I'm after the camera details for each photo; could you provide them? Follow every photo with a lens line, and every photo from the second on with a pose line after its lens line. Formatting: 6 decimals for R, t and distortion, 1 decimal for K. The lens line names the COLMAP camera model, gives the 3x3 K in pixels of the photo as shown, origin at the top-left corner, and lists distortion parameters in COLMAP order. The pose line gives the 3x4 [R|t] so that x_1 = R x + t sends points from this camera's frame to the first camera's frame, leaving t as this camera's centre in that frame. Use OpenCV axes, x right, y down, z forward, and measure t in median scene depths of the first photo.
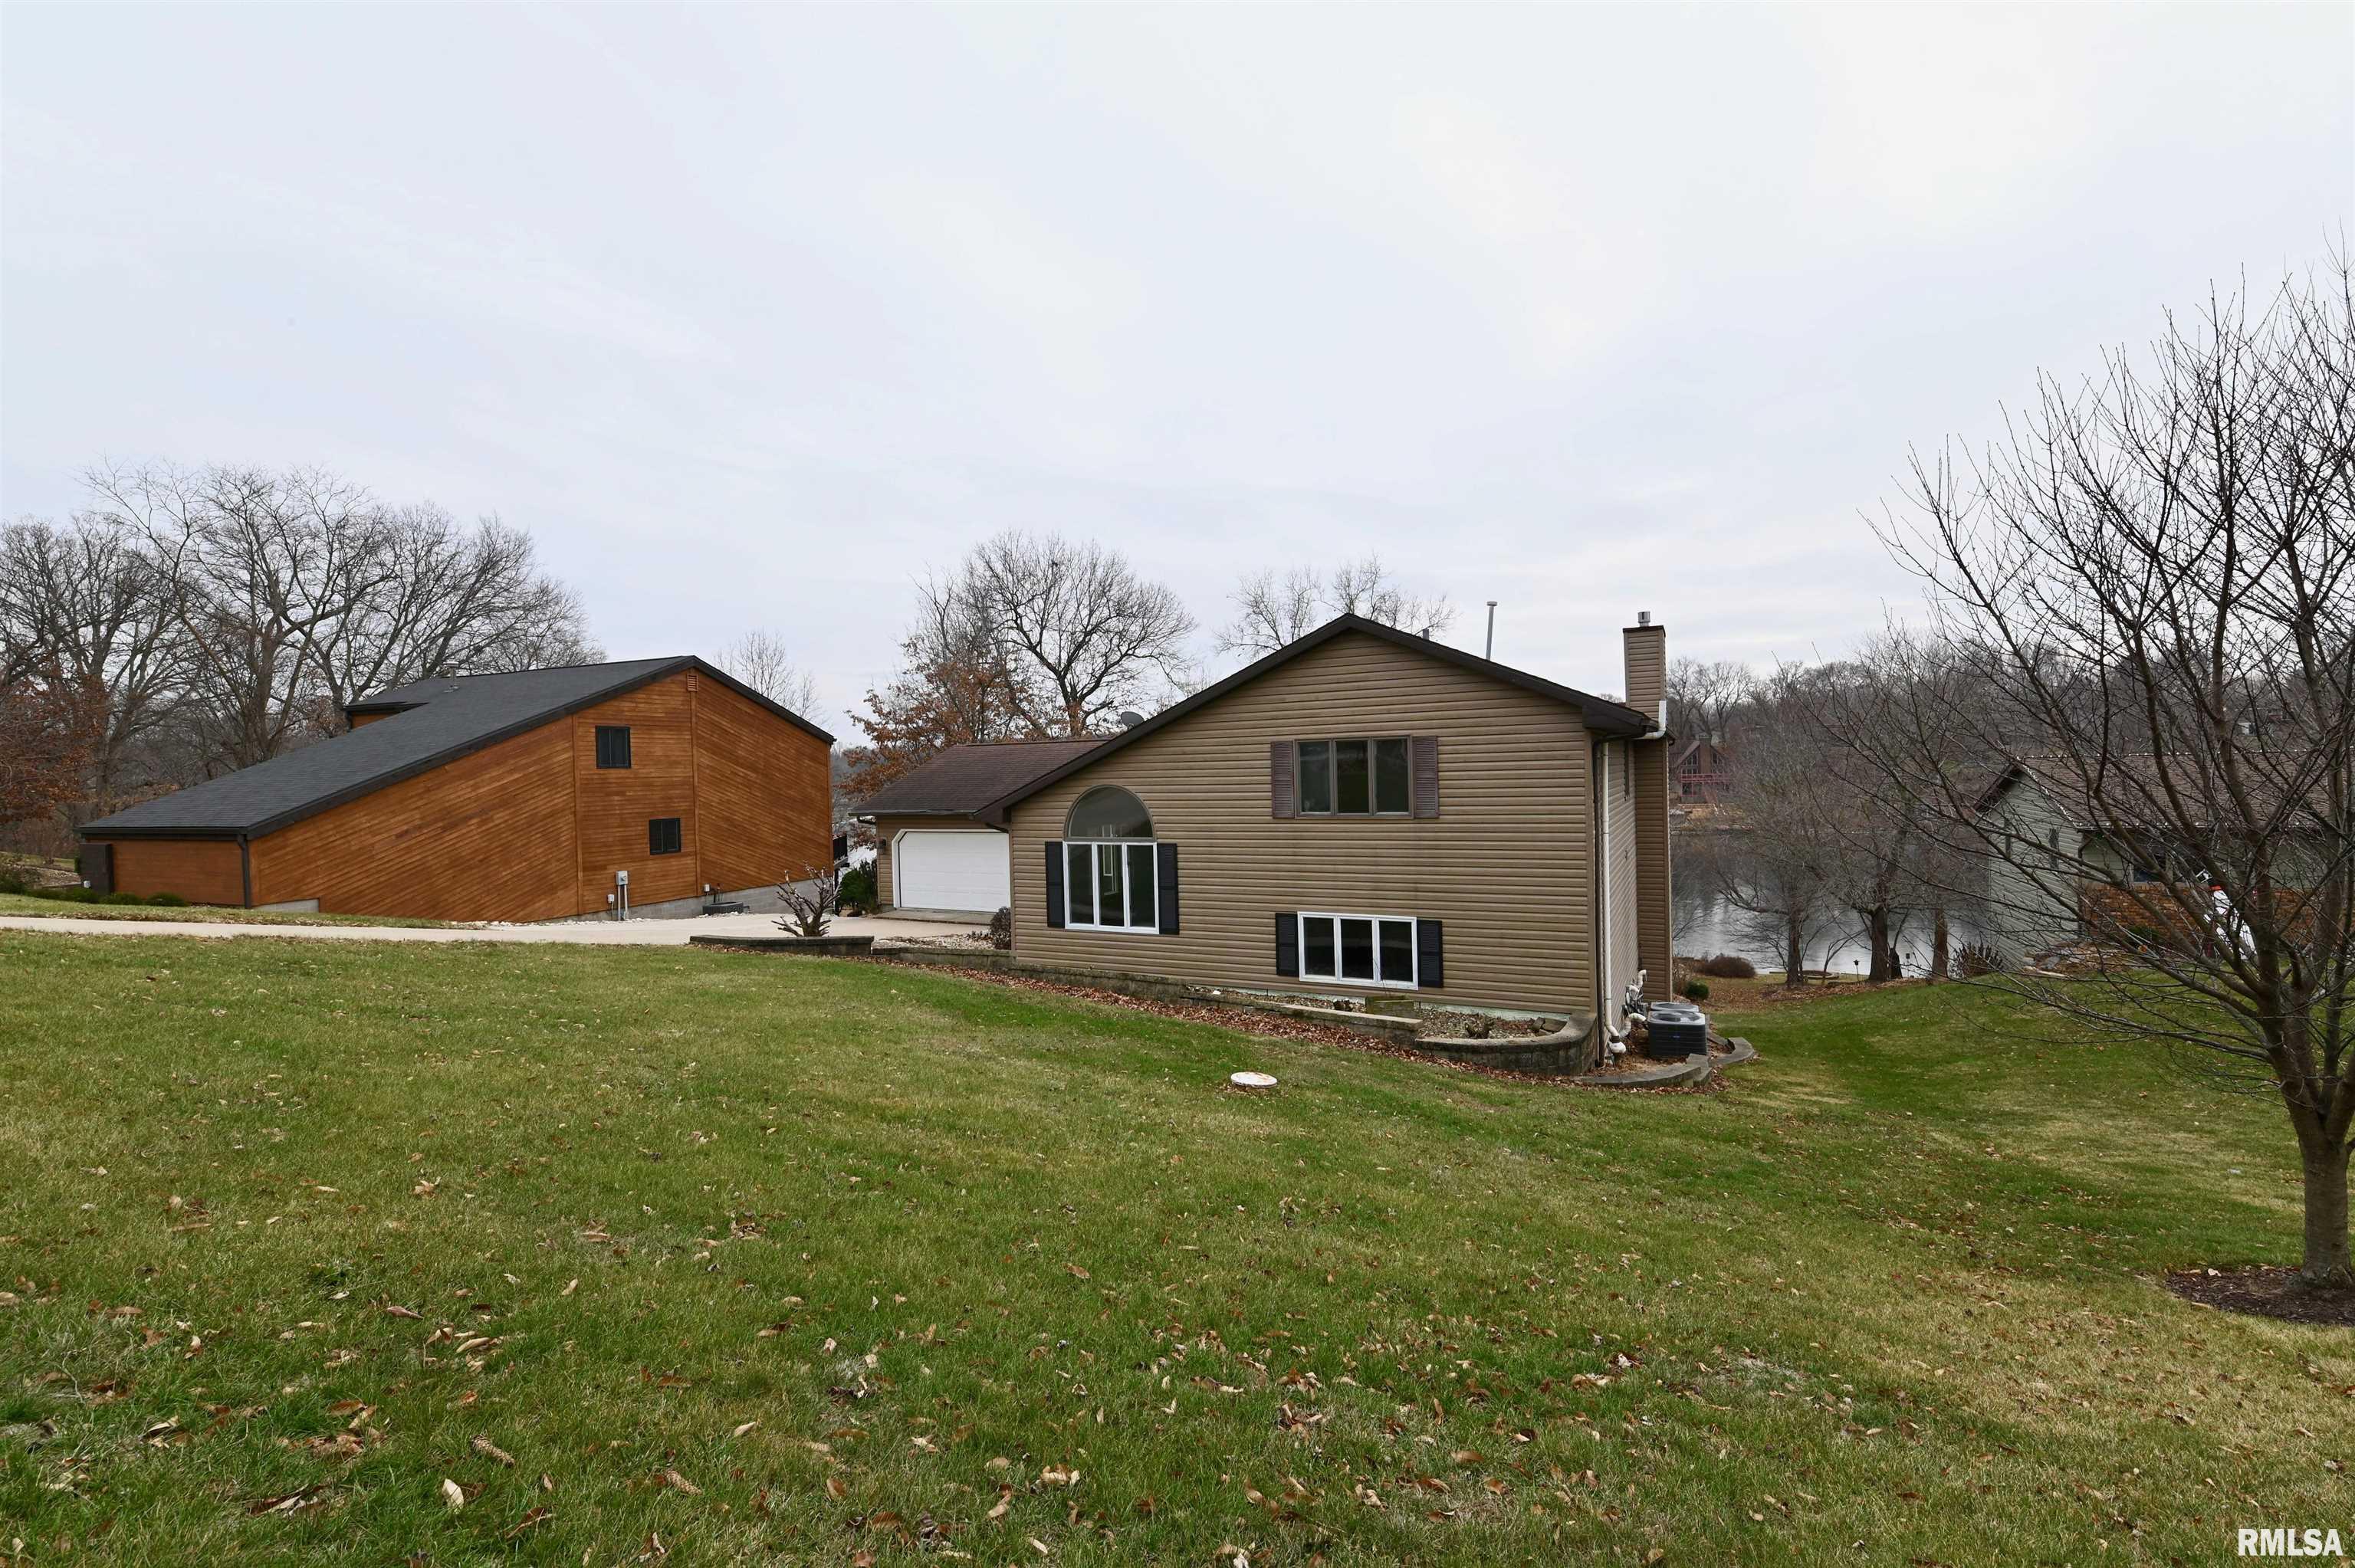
lens RADIAL K [[1012.2, 0, 1199.8], [0, 1012.2, 783.9], [0, 0, 1]] dist [-0.000120, -0.011627]
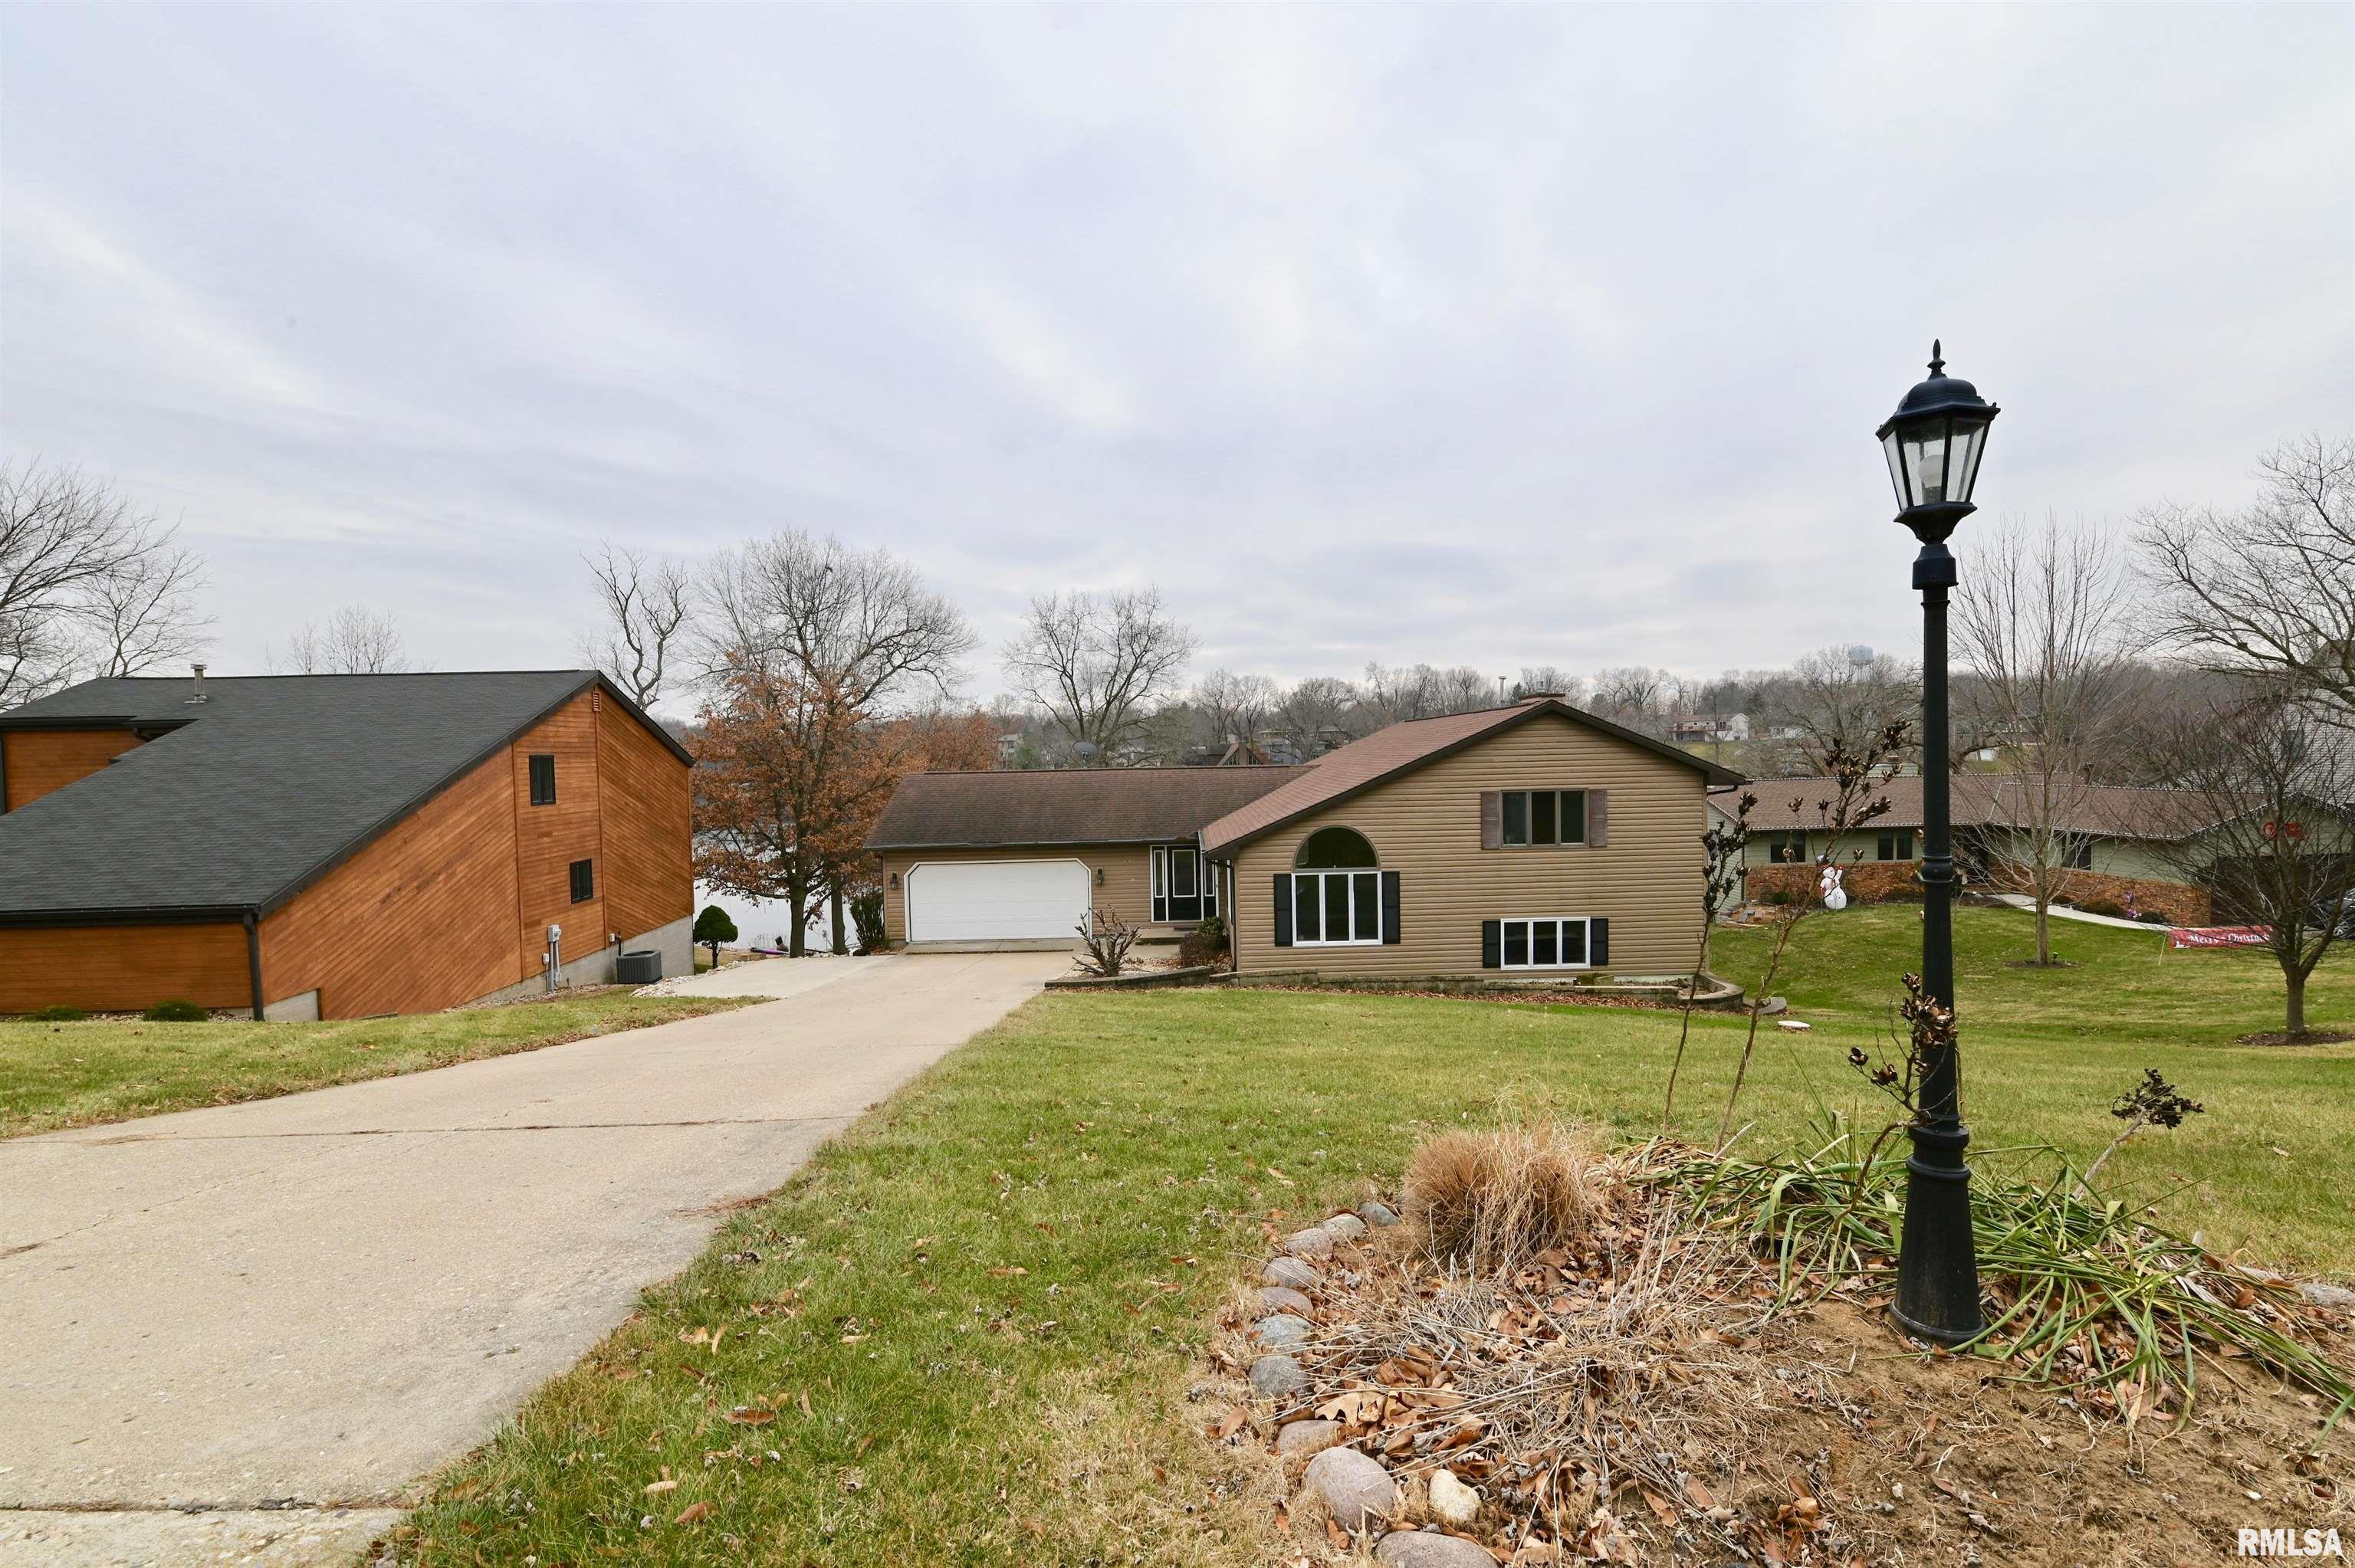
lens RADIAL K [[1012.2, 0, 1199.8], [0, 1012.2, 783.9], [0, 0, 1]] dist [-0.000120, -0.011627]
pose [[0.890977, -0.009132, 0.453957, -0.536499], [0.006962, 0.999955, 0.006451, -0.039250], [-0.453995, -0.002587, 0.891000, -0.005290]]
